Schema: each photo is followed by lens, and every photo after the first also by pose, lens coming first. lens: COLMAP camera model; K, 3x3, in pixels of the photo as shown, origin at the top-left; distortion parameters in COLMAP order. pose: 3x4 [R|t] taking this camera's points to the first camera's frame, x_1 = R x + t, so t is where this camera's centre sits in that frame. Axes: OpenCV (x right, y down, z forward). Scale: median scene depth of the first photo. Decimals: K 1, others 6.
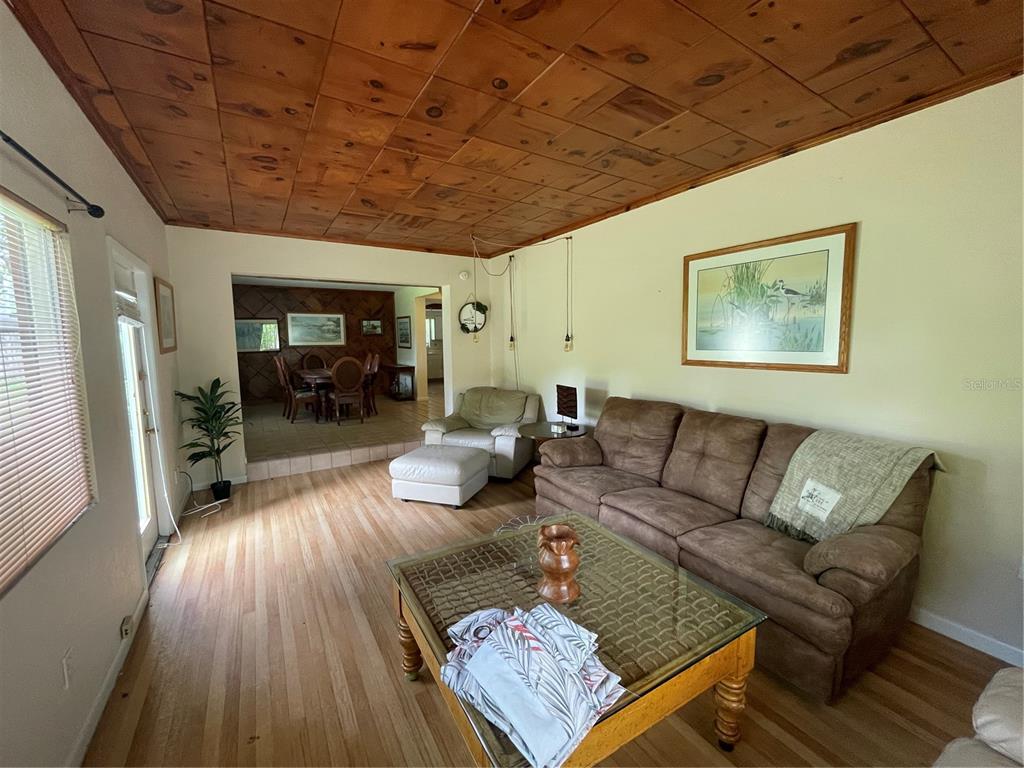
lens RADIAL K [[420.8, 0, 512.0], [0, 420.8, 384.0], [0, 0, 1]] dist [-0.000052, 0.000656]
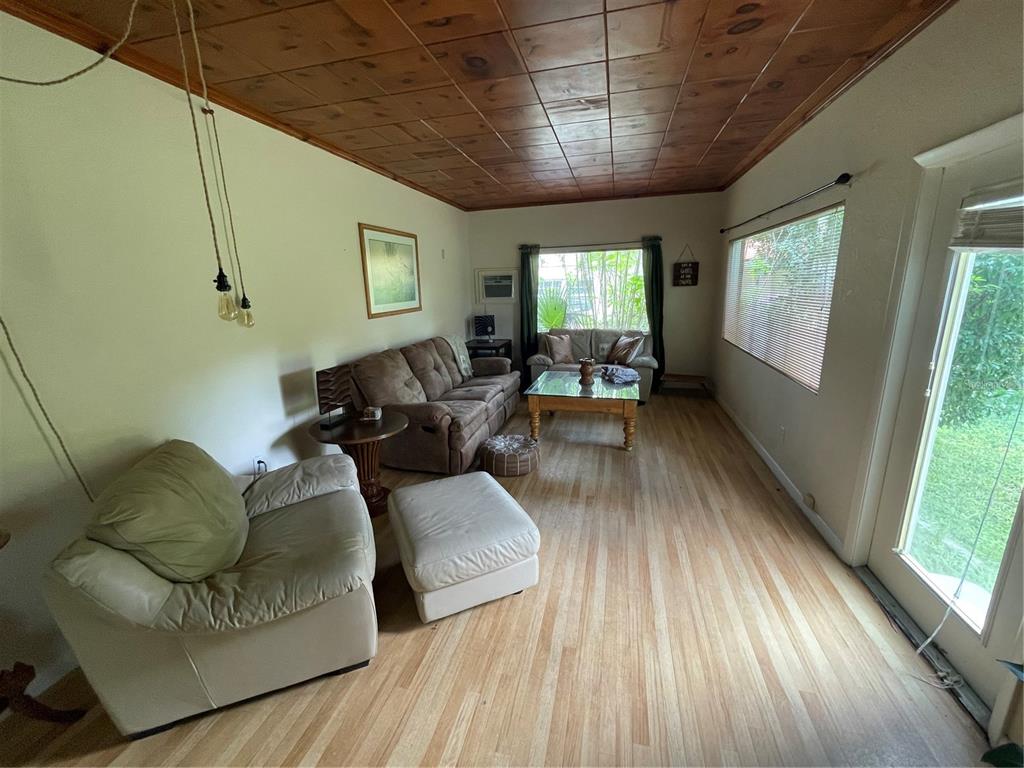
lens RADIAL K [[420.8, 0, 512.0], [0, 420.8, 384.0], [0, 0, 1]] dist [-0.000052, 0.000656]
pose [[-0.700539, -0.139684, 0.699810, -0.726727], [0.111084, 0.947356, 0.300294, -0.183469], [-0.704916, 0.288105, -0.648143, 1.552061]]
